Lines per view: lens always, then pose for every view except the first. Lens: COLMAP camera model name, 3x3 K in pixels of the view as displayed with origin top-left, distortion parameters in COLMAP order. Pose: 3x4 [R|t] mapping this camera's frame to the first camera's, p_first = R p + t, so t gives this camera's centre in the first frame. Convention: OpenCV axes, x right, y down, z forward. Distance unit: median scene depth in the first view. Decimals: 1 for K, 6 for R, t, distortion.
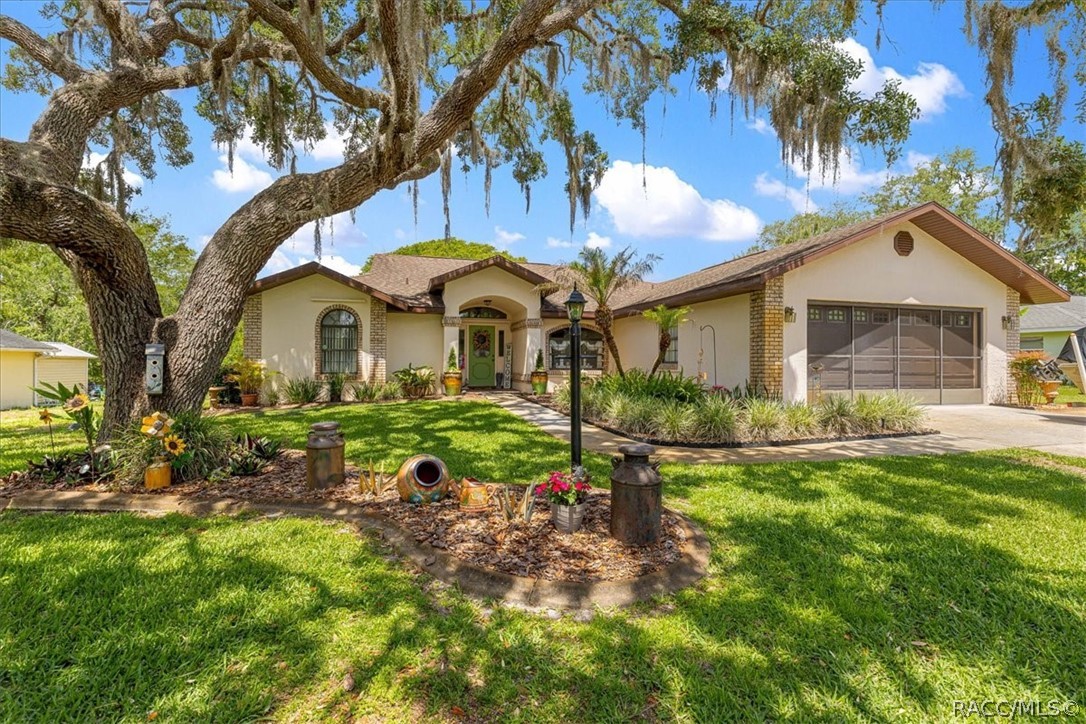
lens RADIAL K [[486.7, 0, 544.2], [0, 486.7, 359.4], [0, 0, 1]] dist [0.001963, -0.000367]
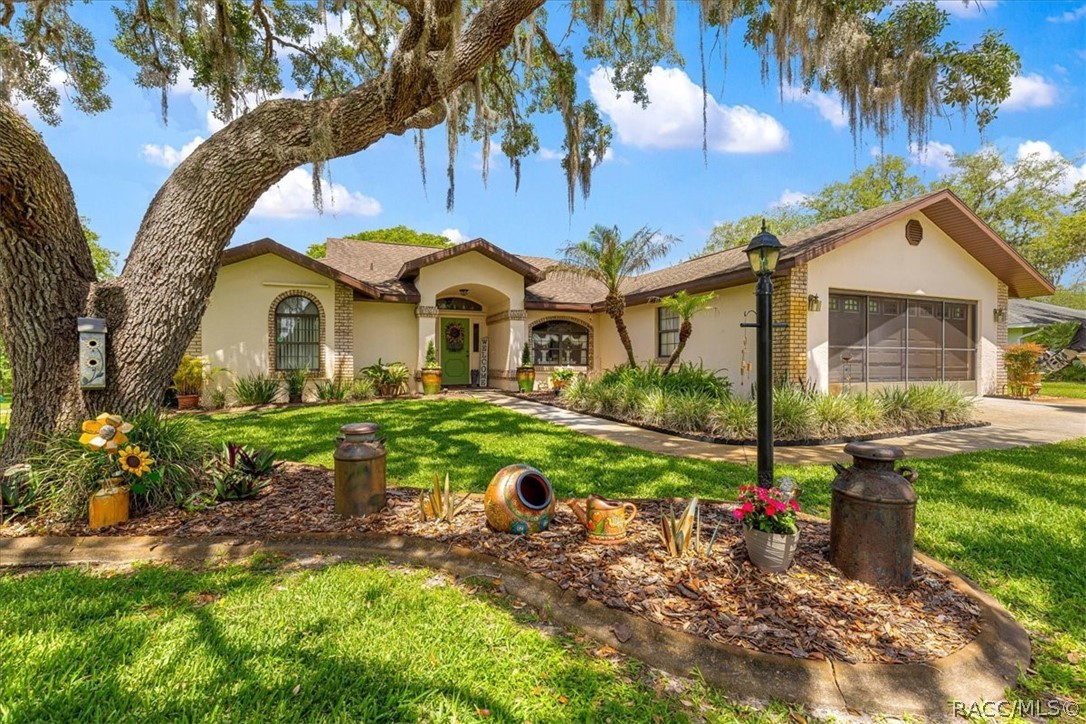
lens RADIAL K [[488.9, 0, 544.3], [0, 488.9, 367.2], [0, 0, 1]] dist [0.002541, -0.000088]
pose [[0.992615, -0.004671, 0.121218, -0.113534], [0.002948, 0.999892, 0.014389, 0.015090], [-0.121272, -0.013925, 0.992522, 0.105136]]
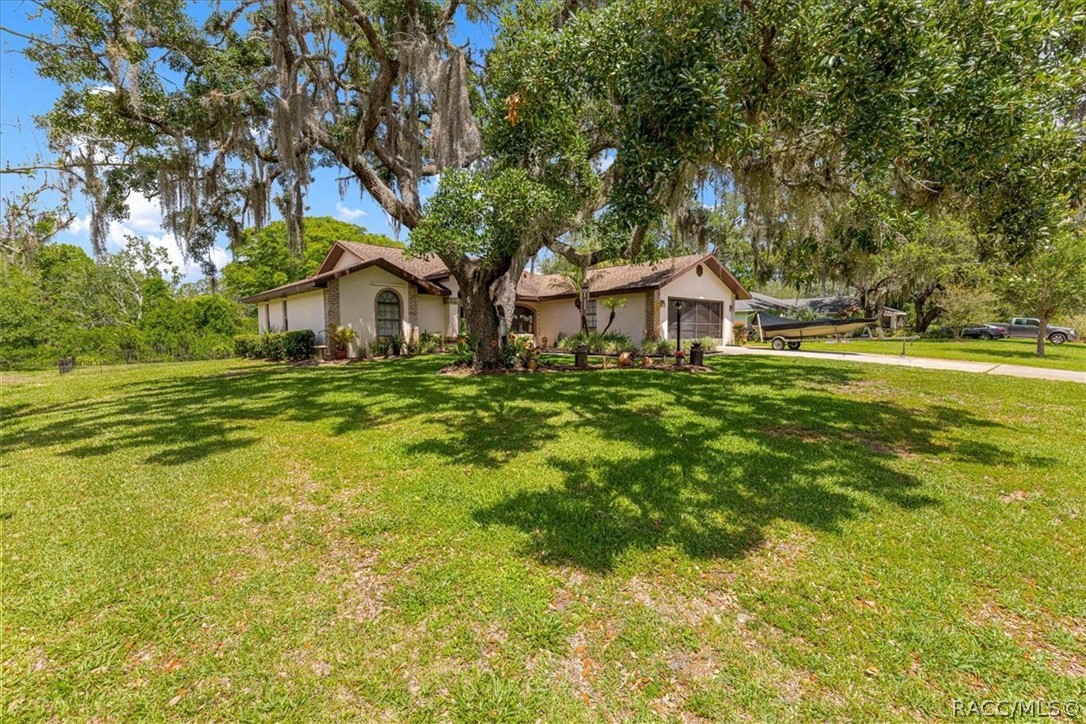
lens RADIAL K [[488.9, 0, 544.3], [0, 488.9, 367.2], [0, 0, 1]] dist [0.002541, -0.000088]
pose [[0.889500, -0.040421, 0.455145, -0.824591], [0.008907, 0.997424, 0.071173, 0.025645], [-0.456849, -0.059254, 0.887568, -0.593521]]
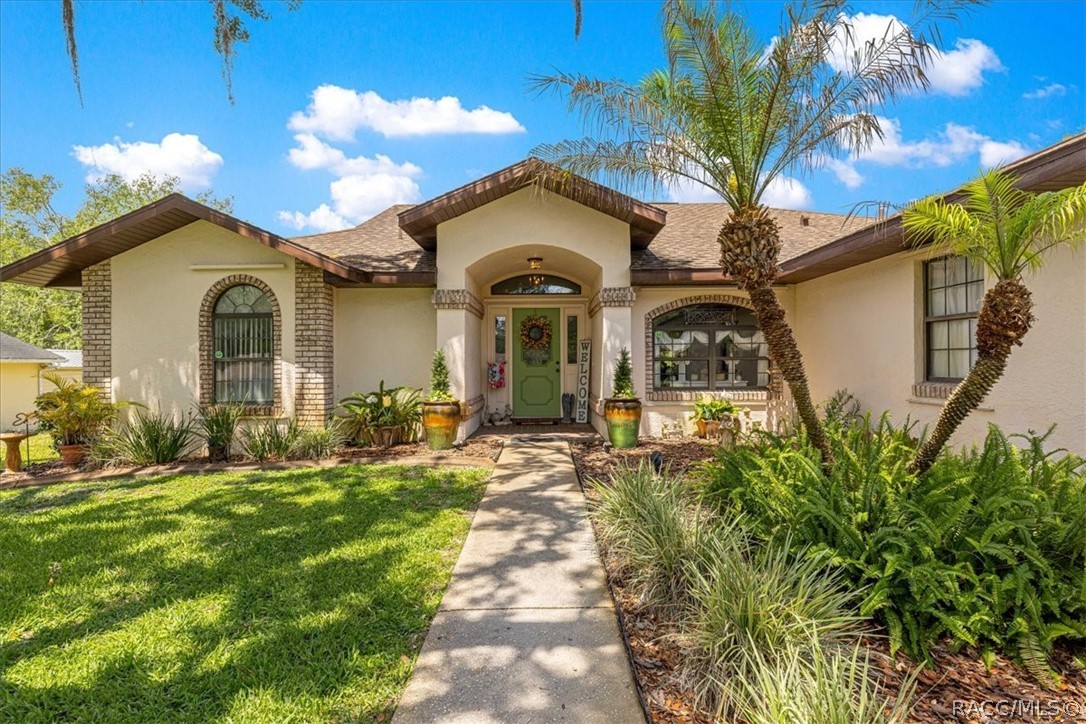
lens RADIAL K [[574.7, 0, 549.1], [0, 574.7, 362.9], [0, 0, 1]] dist [0.001297, 0.000016]
pose [[0.963826, -0.012393, -0.266244, 0.090650], [0.014556, 0.999875, 0.006151, -0.017607], [0.266134, -0.009803, 0.963886, 0.583008]]
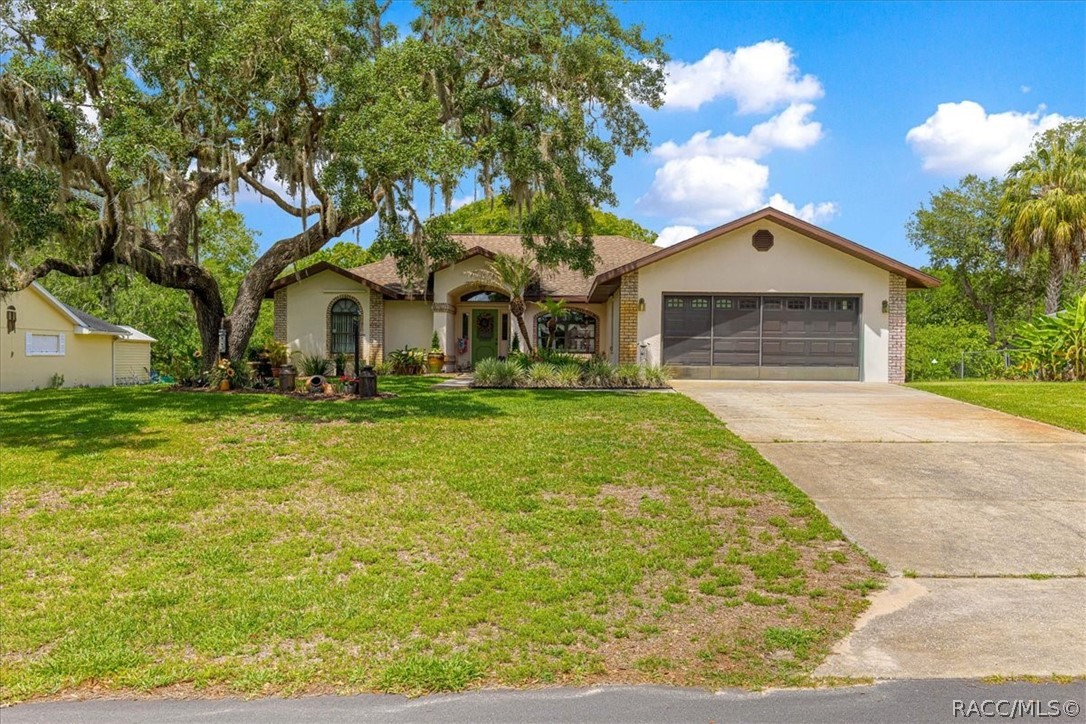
lens RADIAL K [[897.6, 0, 541.7], [0, 897.6, 380.3], [0, 0, 1]] dist [0.007969, 0.001399]
pose [[0.953909, 0.014810, -0.299729, 0.835405], [-0.005515, 0.999478, 0.031832, 0.026985], [0.300044, -0.028712, 0.953493, -1.136346]]
